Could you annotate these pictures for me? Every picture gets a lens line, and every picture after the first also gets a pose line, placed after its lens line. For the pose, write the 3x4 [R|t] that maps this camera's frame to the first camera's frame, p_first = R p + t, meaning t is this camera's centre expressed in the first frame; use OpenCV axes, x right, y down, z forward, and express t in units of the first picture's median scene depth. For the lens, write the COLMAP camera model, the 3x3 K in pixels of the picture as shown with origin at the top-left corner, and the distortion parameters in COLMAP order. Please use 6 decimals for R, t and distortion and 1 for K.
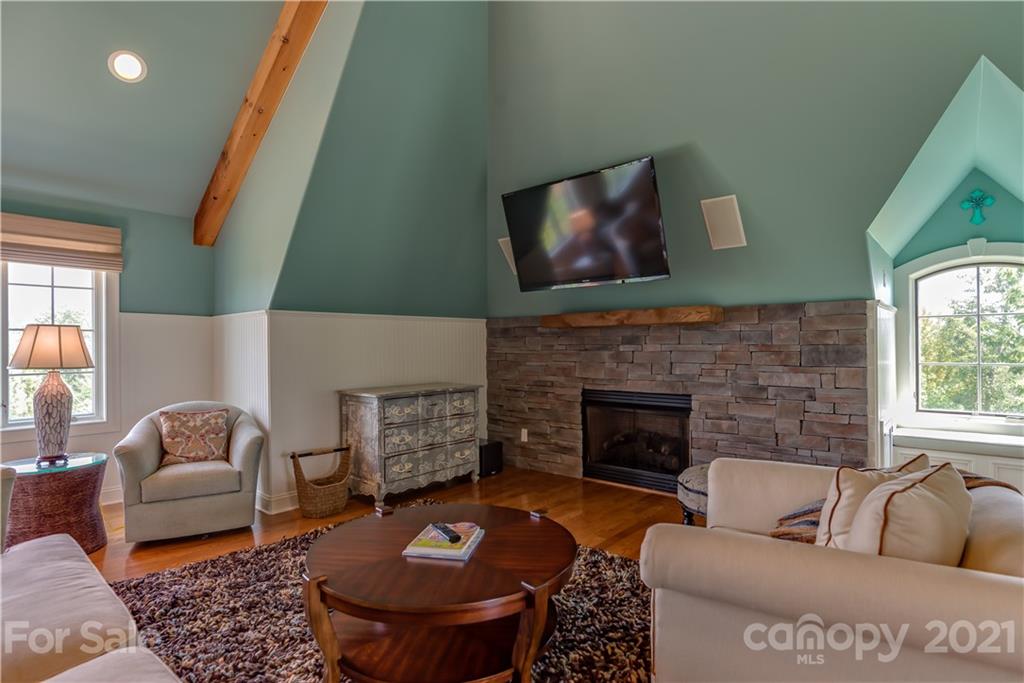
lens RADIAL K [[517.6, 0, 502.7], [0, 517.6, 341.7], [0, 0, 1]] dist [-0.012338, 0.005263]
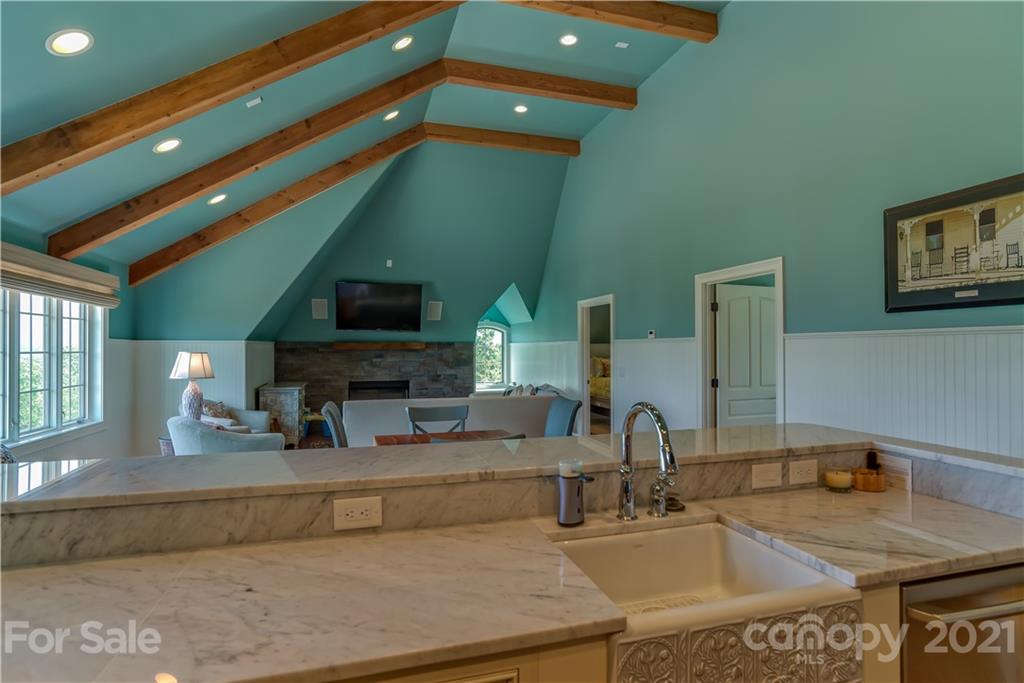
lens RADIAL K [[517.6, 0, 511.1], [0, 517.6, 343.3], [0, 0, 1]] dist [-0.012338, 0.005263]
pose [[0.526390, 0.014571, 0.850119, -1.297498], [-0.010412, 0.999889, -0.010691, -0.039246], [-0.850180, -0.003223, 0.526483, -0.557056]]
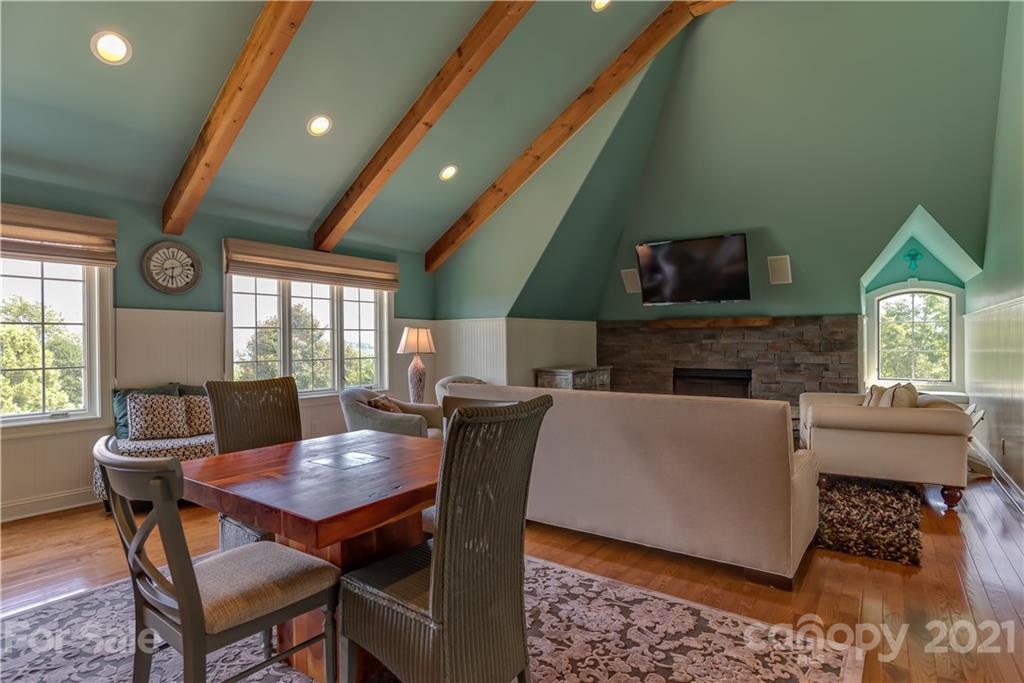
lens RADIAL K [[517.6, 0, 514.9], [0, 517.6, 344.1], [0, 0, 1]] dist [-0.012338, 0.005263]
pose [[0.994871, 0.000335, 0.101152, -0.537820], [-0.001971, 0.999869, 0.016073, -0.004107], [-0.101133, -0.016190, 0.994741, -0.544200]]
